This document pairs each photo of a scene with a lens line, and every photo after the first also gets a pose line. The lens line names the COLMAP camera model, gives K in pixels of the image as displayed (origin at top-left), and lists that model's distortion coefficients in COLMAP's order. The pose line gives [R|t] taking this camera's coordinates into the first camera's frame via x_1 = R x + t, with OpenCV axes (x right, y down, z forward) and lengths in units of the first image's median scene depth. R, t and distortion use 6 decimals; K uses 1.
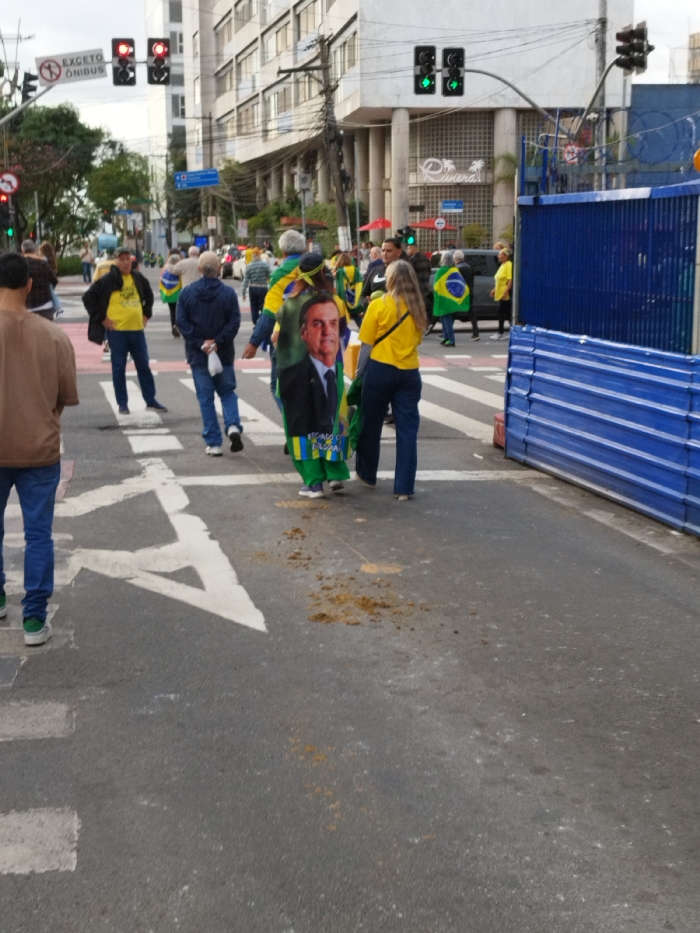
lens RADIAL K [[1254.4, 0, 350.8], [0, 1254.4, 465.5], [0, 0, 1]] dist [-0.028919, 0.000000]
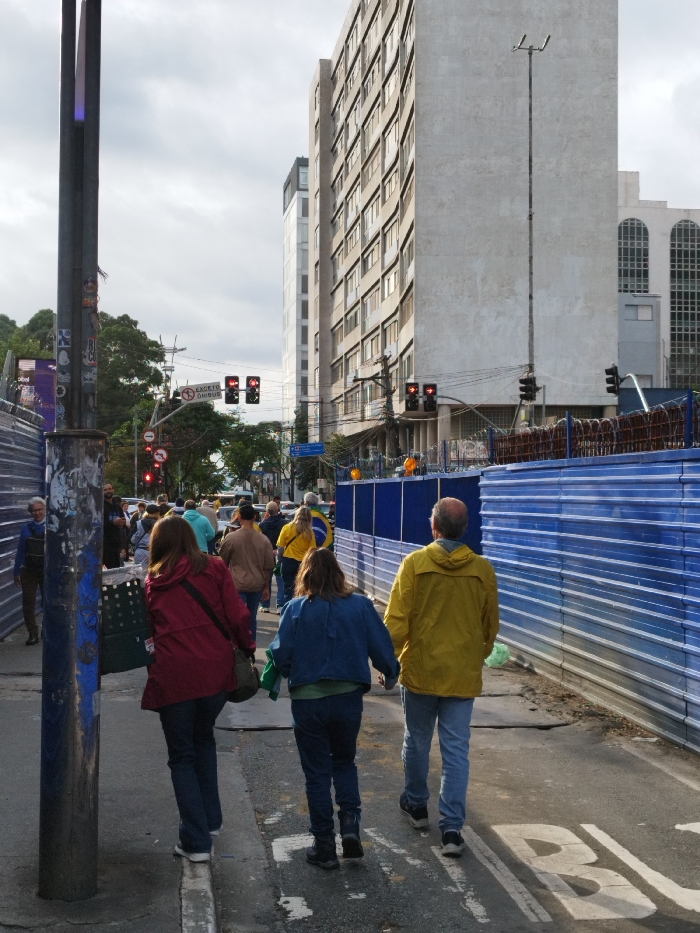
lens RADIAL K [[1254.4, 0, 349.3], [0, 1254.4, 467.7], [0, 0, 1]] dist [-0.028919, 0.000000]
pose [[0.993324, 0.012310, -0.114695, 0.090317], [-0.035142, 0.979322, -0.199233, 0.056167], [0.109871, 0.201934, 0.973217, -0.317142]]
